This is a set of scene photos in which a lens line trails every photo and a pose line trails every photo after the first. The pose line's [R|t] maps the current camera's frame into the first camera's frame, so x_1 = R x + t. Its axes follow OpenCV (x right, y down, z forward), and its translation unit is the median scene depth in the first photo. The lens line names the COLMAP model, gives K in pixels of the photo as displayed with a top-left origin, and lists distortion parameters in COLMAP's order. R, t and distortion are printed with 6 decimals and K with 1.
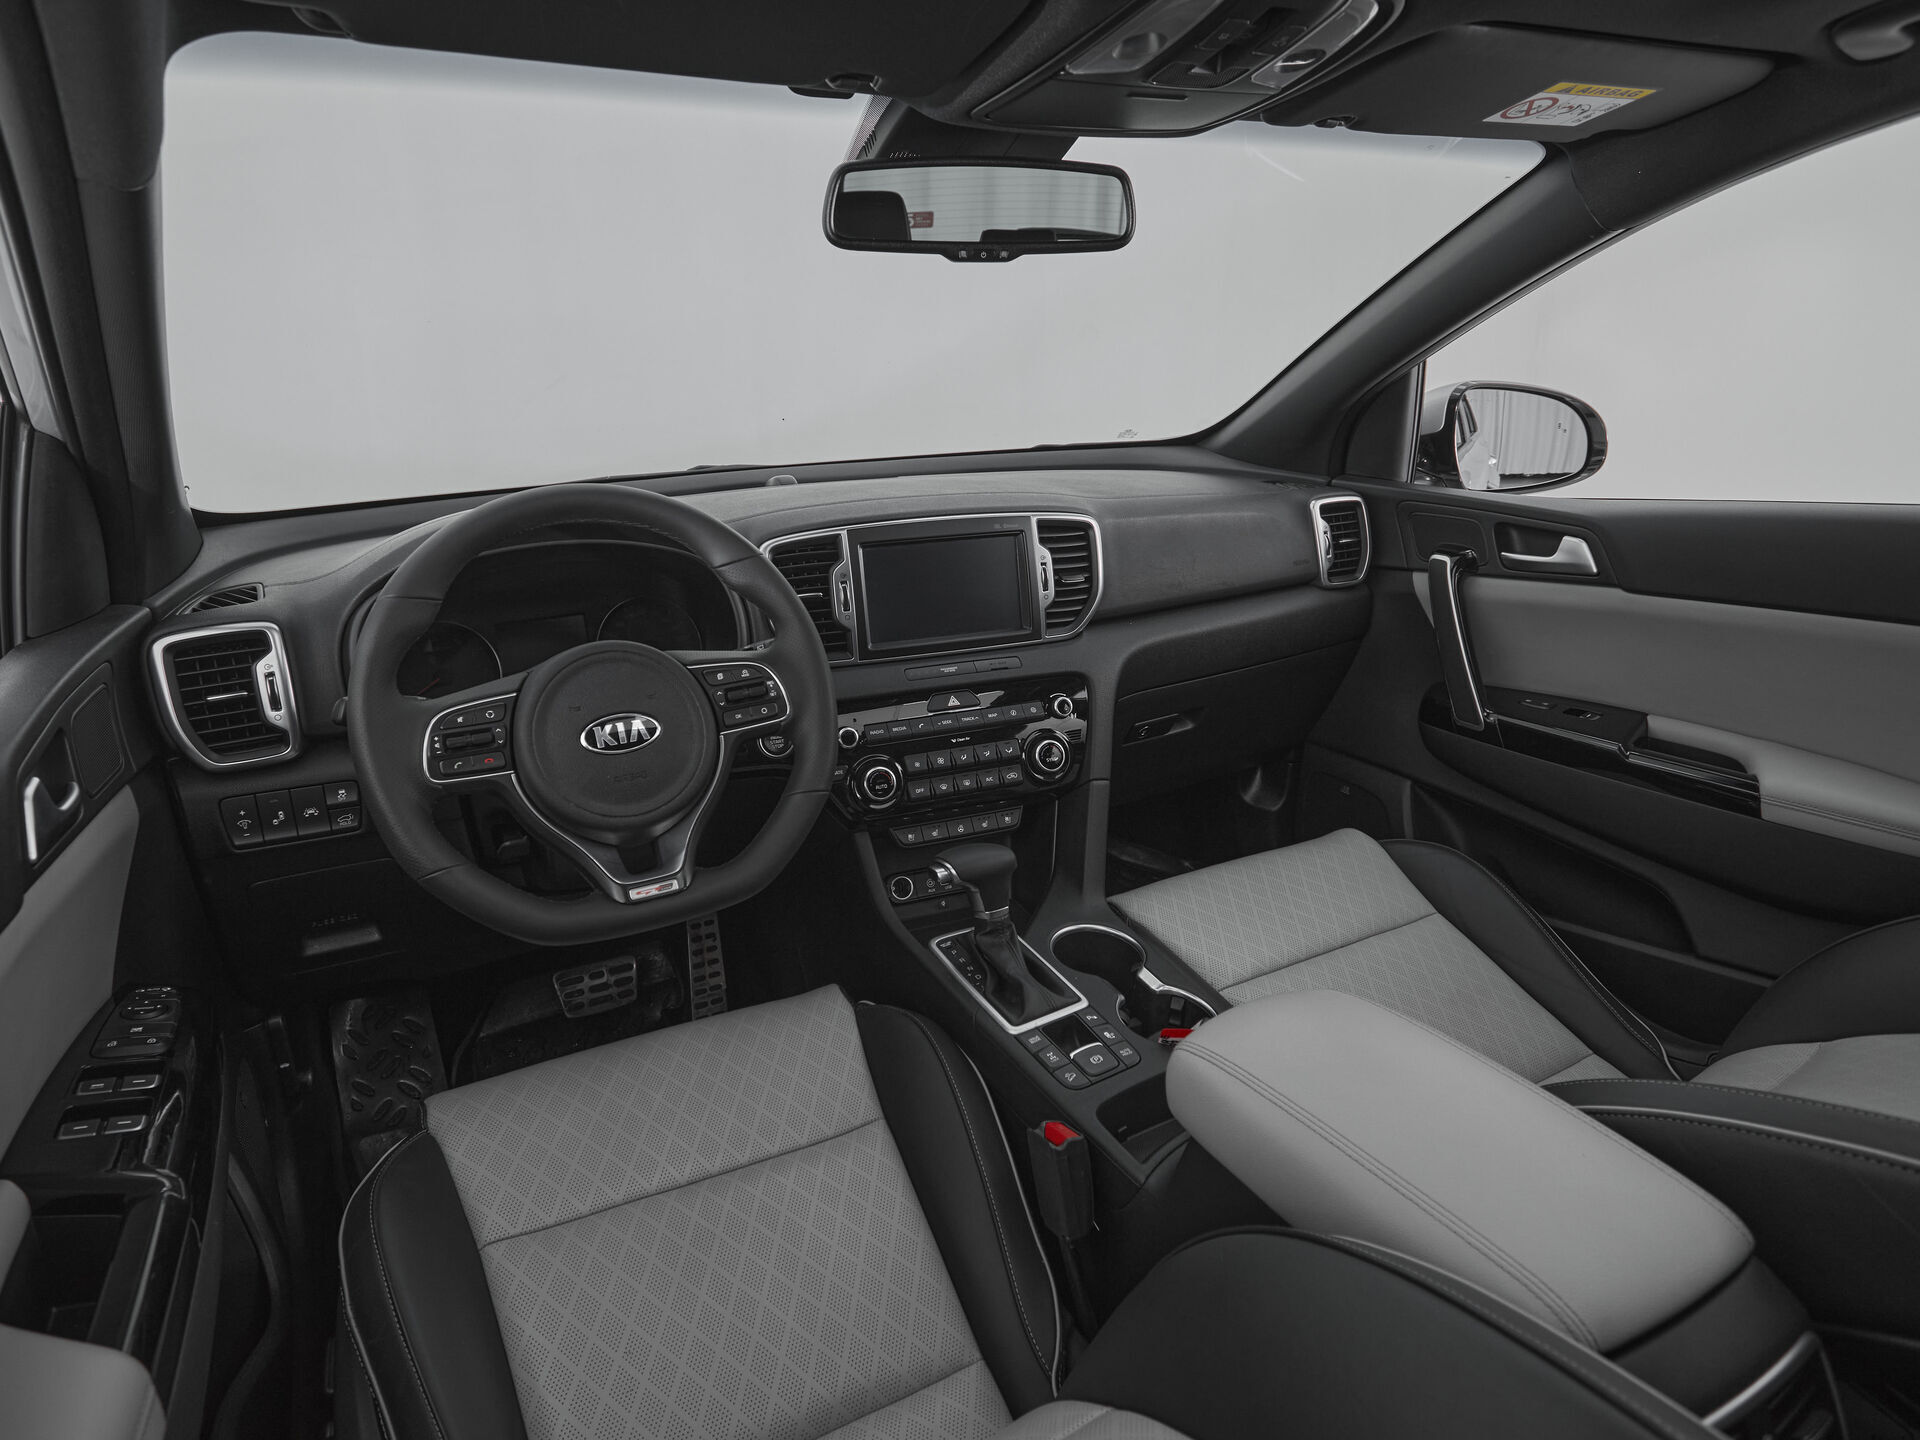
lens RADIAL K [[1093.5, 0, 898.5], [0, 1093.5, 723.2], [0, 0, 1]] dist [-0.001246, 0.000072]
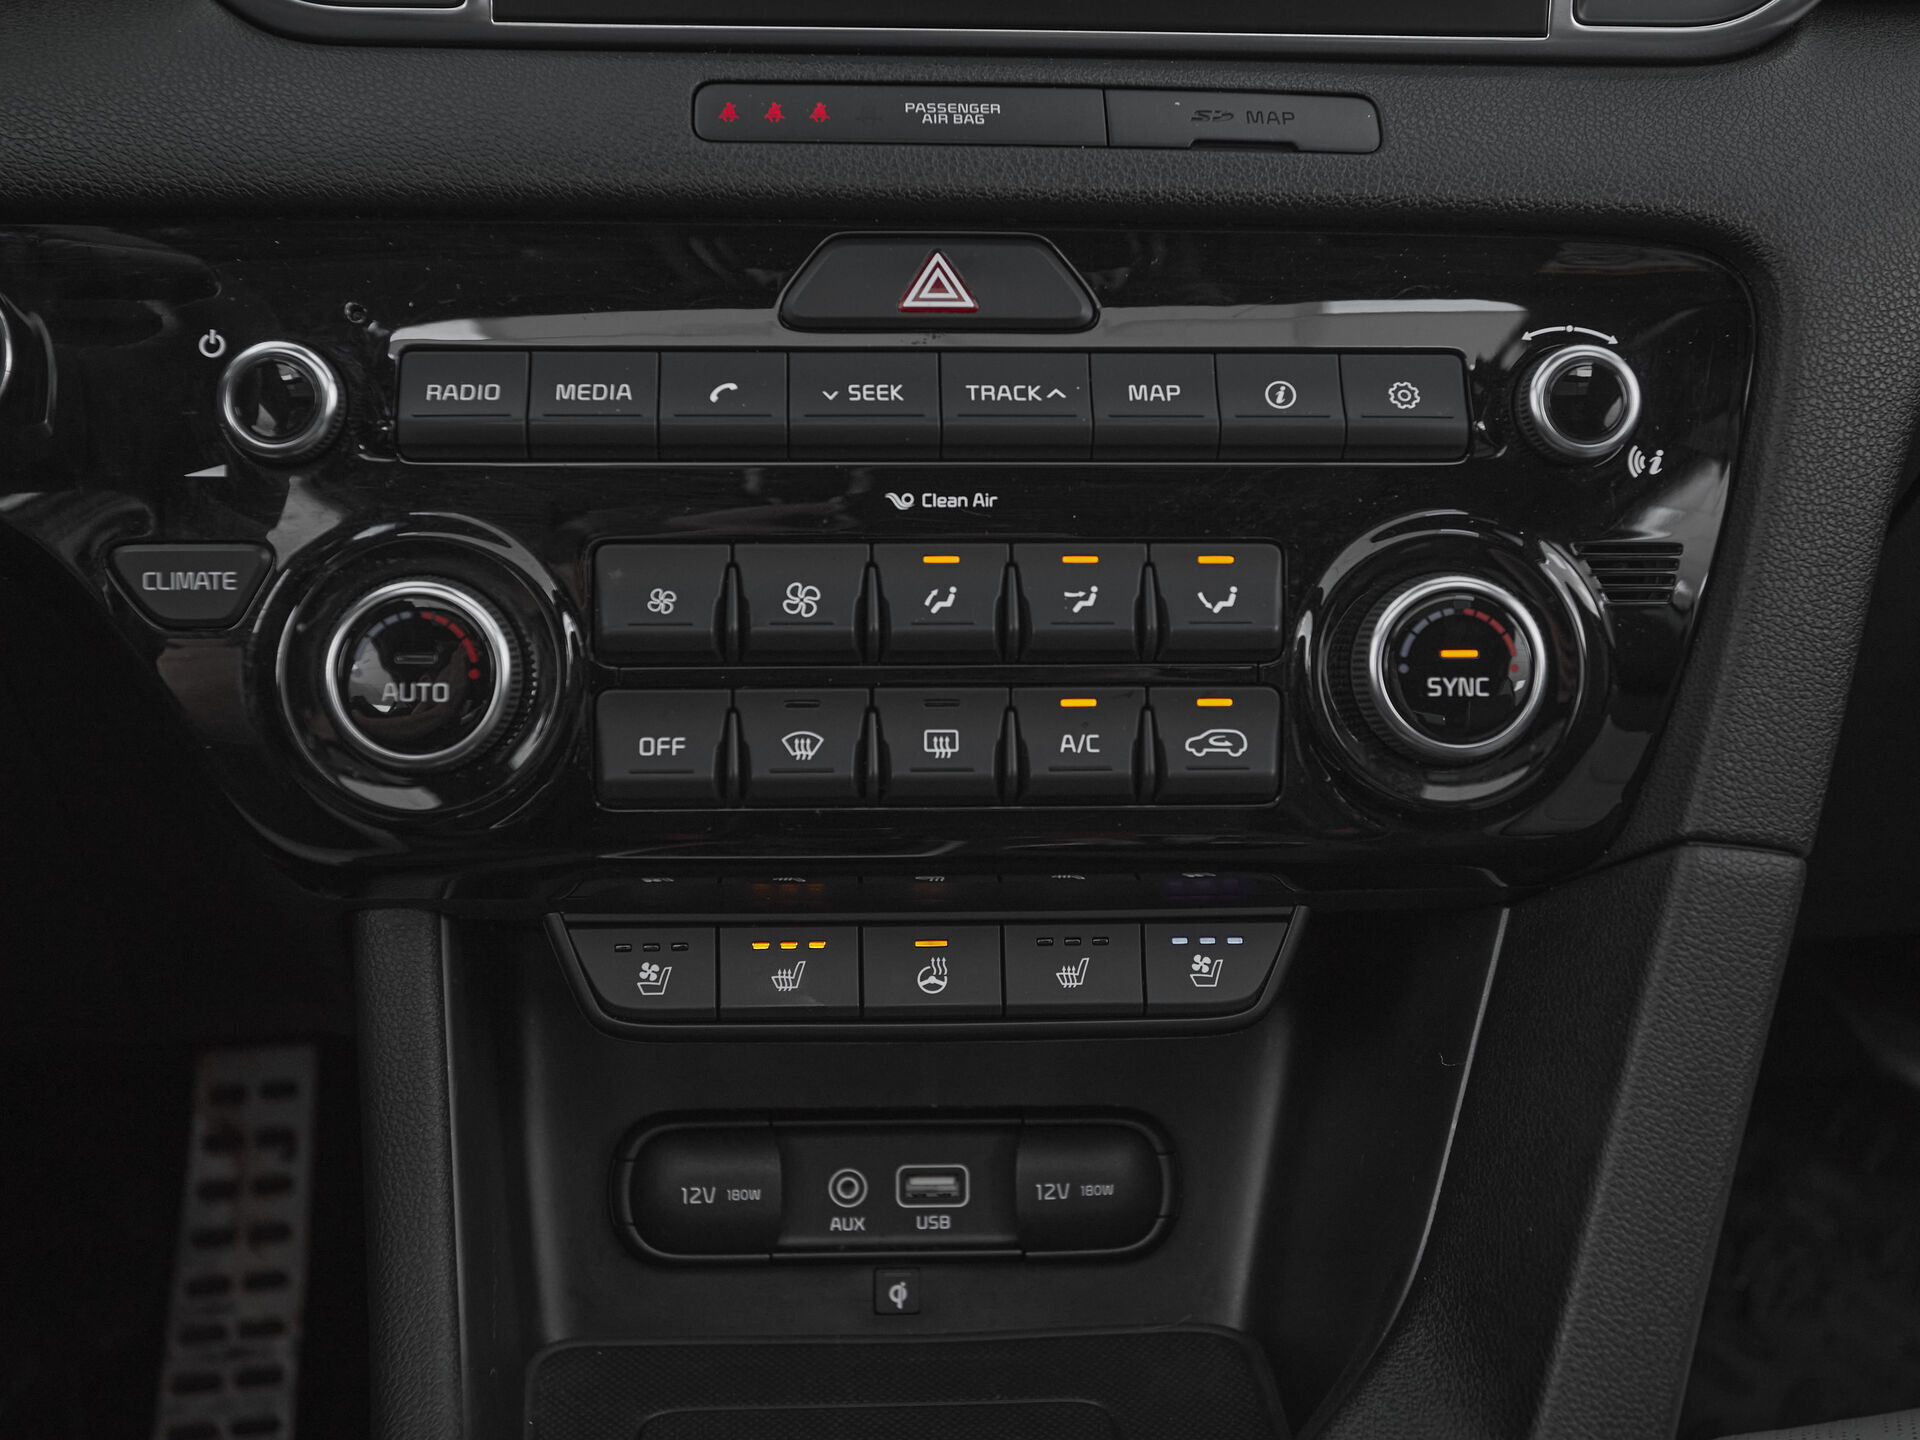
lens RADIAL K [[2313.5, 0, 956.4], [0, 2313.5, 592.3], [0, 0, 1]] dist [0.008850, -0.021073]
pose [[0.957698, 0.140421, -0.251192, 0.155458], [-0.133490, 0.990050, 0.044512, 0.012657], [0.254943, -0.009098, 0.966913, 0.629117]]
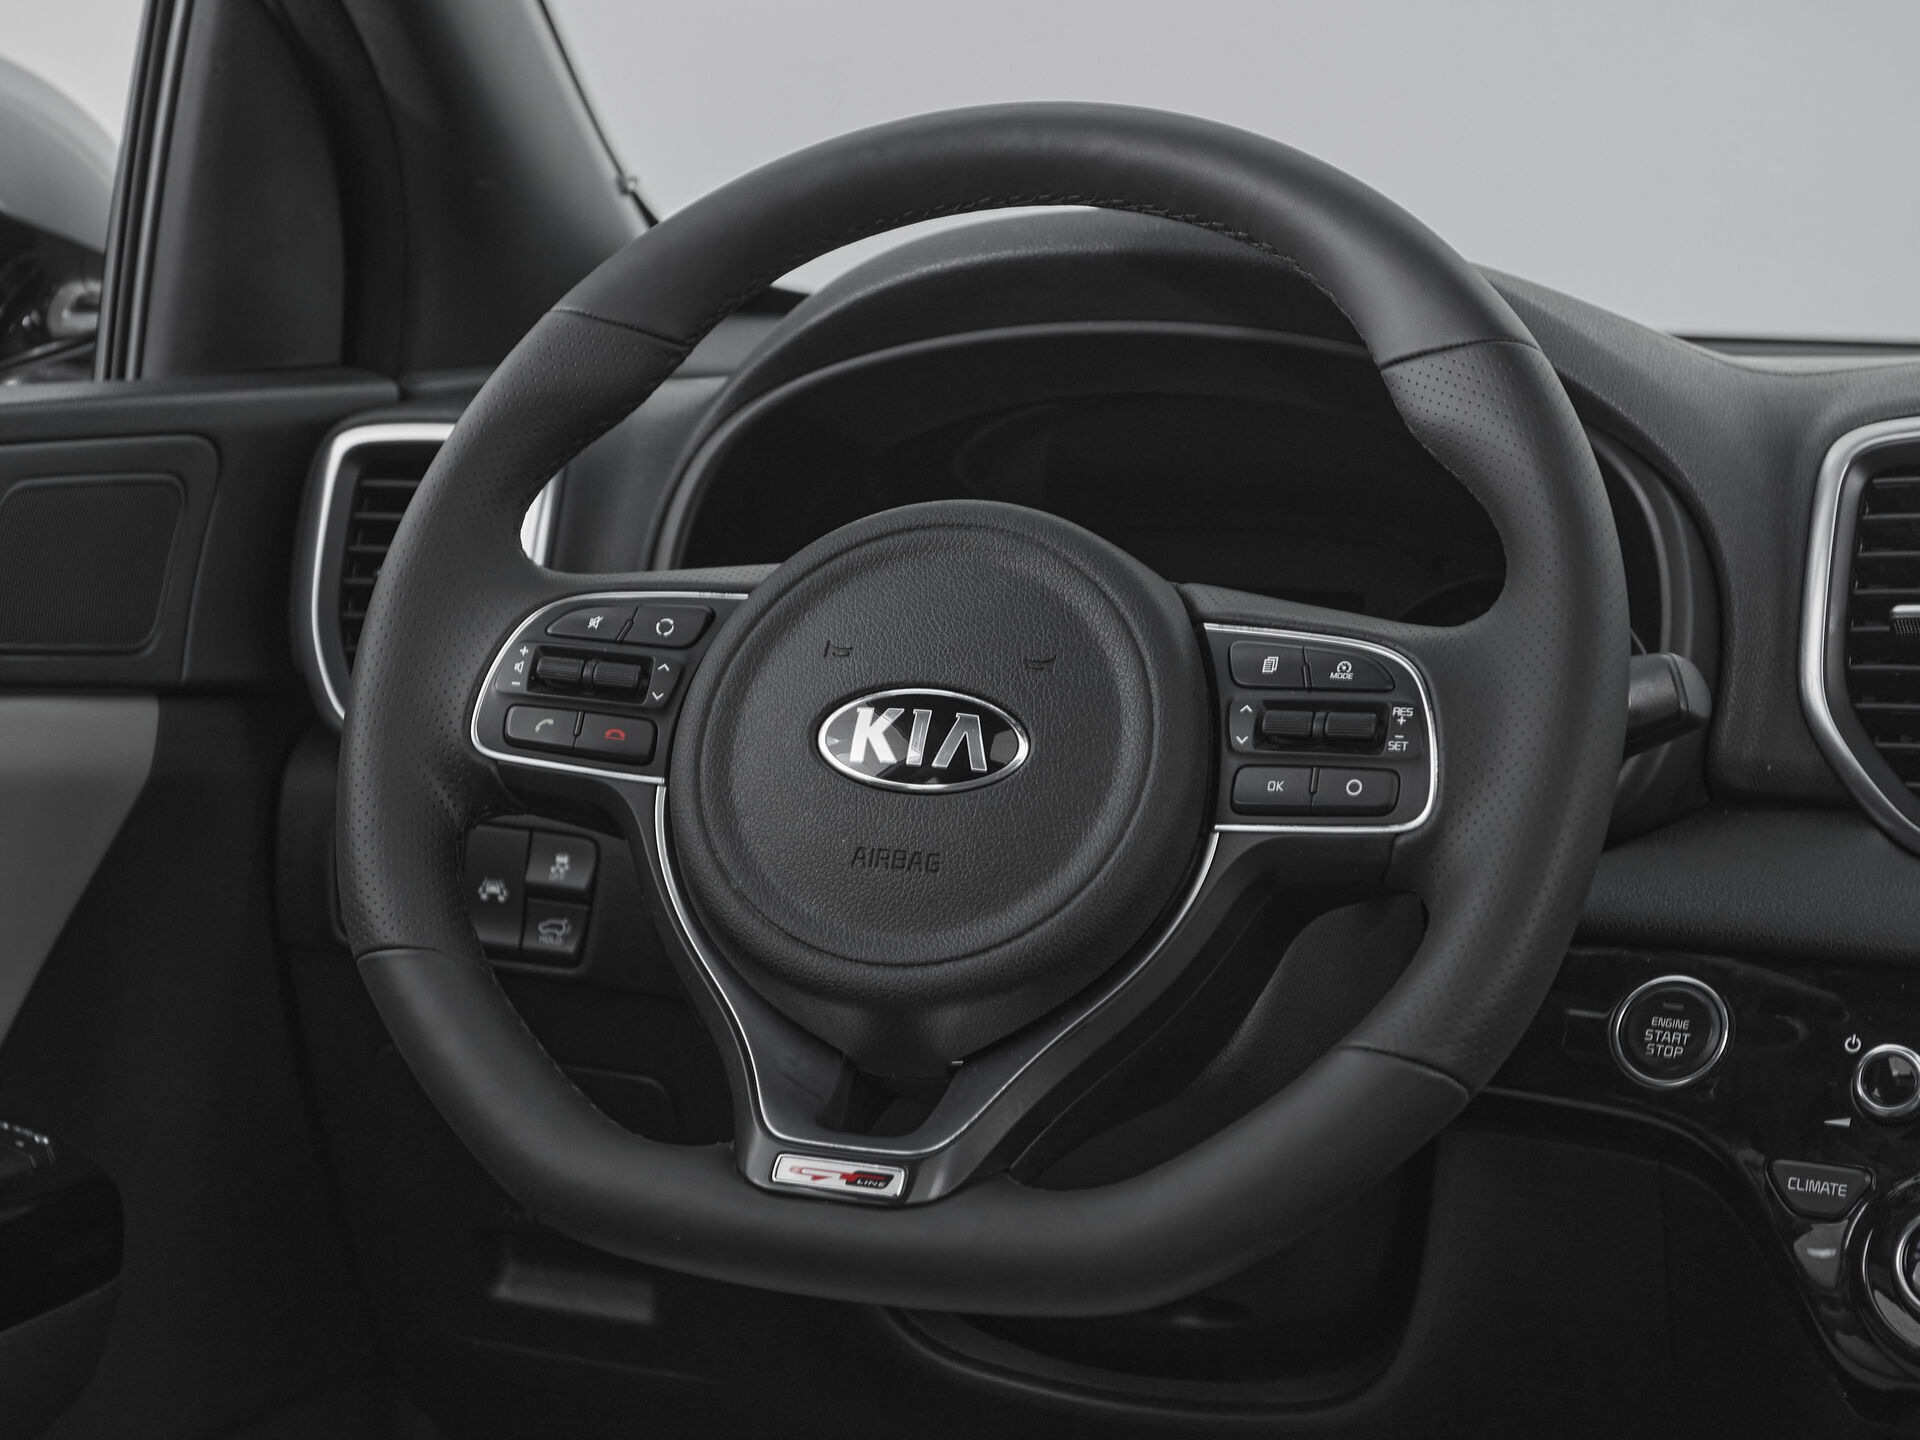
lens RADIAL K [[3457.5, 0, 959.9], [0, 3457.5, 787.0], [0, 0, 1]] dist [0.033622, 0.114316]
pose [[0.683010, 0.144535, -0.715966, 0.412252], [-0.289931, 0.953343, -0.084130, 0.084329], [0.670401, 0.265042, 0.693047, 0.172045]]
